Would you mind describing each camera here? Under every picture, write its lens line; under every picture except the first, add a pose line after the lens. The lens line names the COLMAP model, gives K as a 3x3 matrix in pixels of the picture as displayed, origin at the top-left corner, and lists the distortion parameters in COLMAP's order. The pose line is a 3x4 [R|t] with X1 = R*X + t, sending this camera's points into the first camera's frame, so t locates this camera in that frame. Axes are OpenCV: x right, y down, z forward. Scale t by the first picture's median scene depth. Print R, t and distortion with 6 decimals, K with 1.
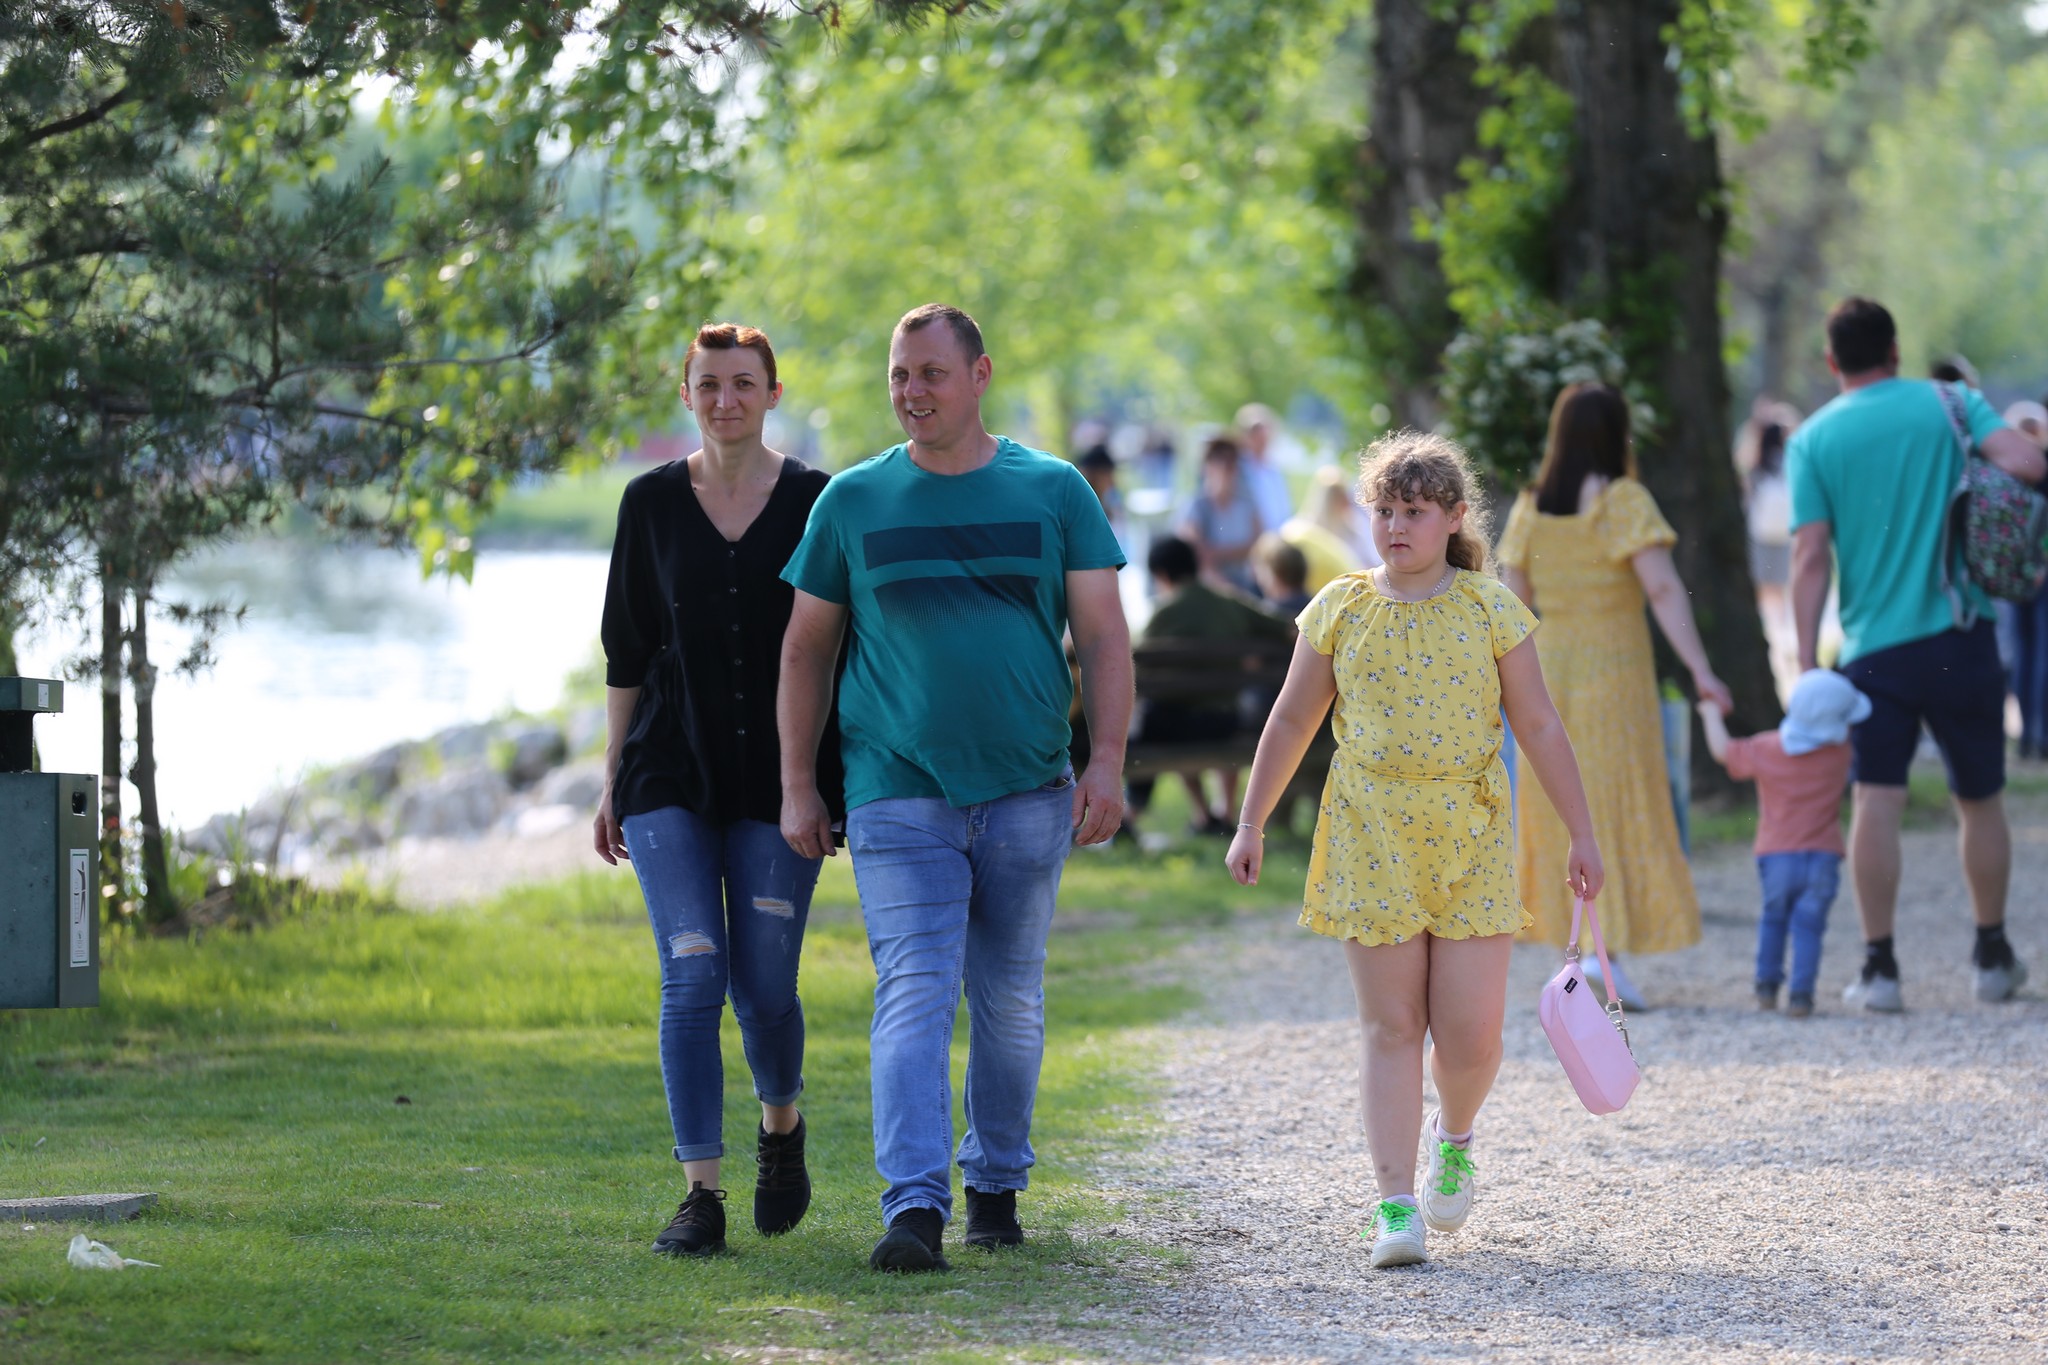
lens RADIAL K [[11651.1, 0, 1027.2], [0, 11651.1, 678.2], [0, 0, 1]] dist [1.675590, 0.000000]
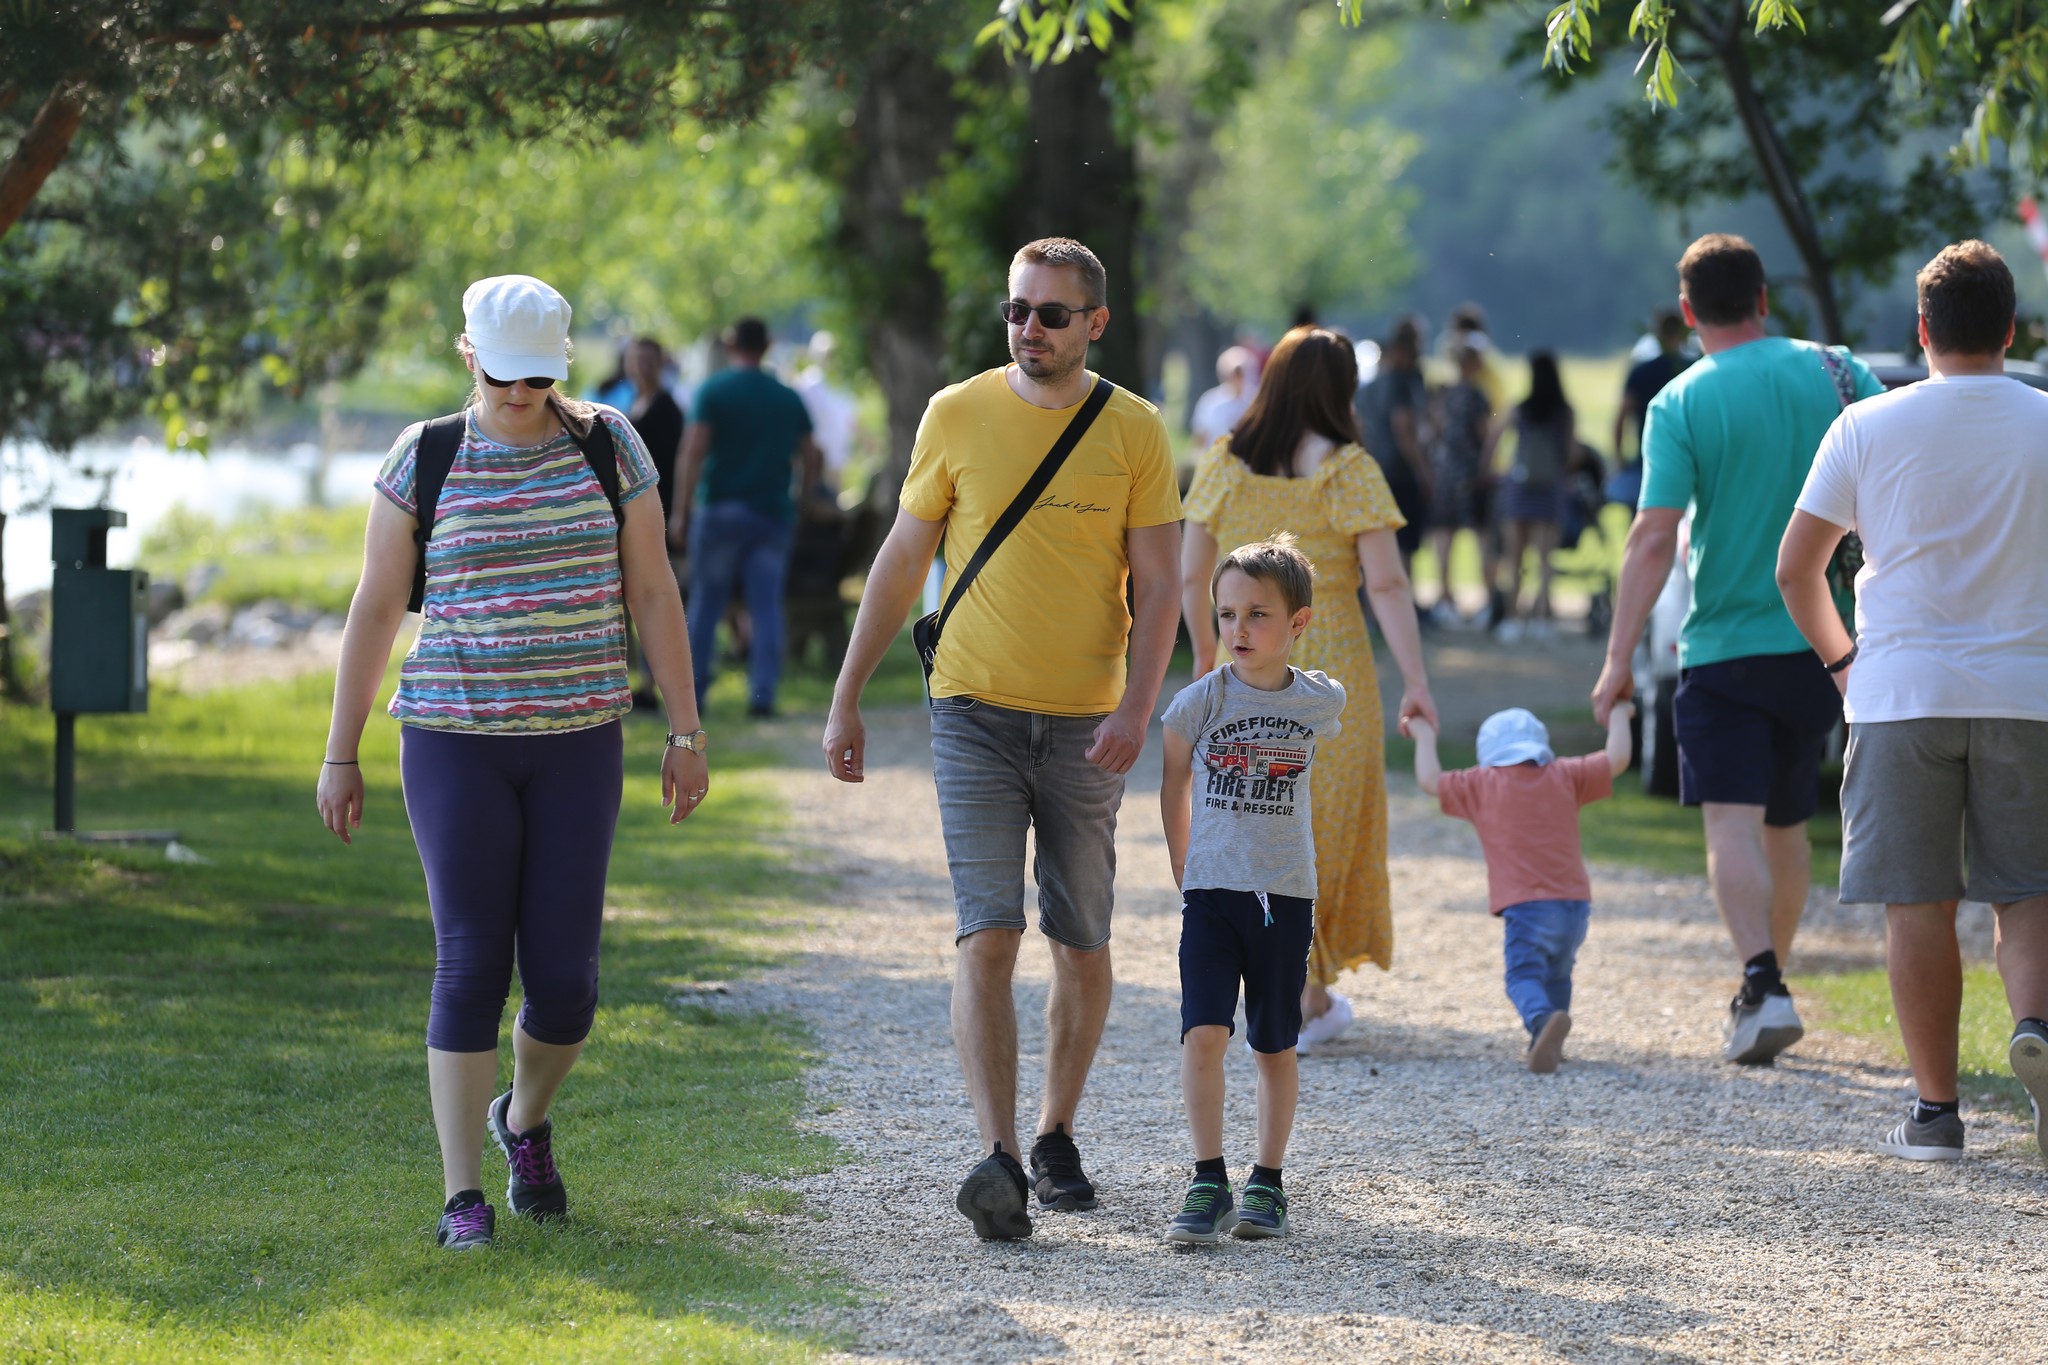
lens RADIAL K [[10848.8, 0, 1023.6], [0, 10848.8, 682.4], [0, 0, 1]] dist [-0.032564, 0.000000]
pose [[0.998321, 0.021261, 0.053878, -0.014524], [-0.021811, 0.999716, 0.009639, 0.002434], [-0.053658, -0.010798, 0.998501, -0.172135]]
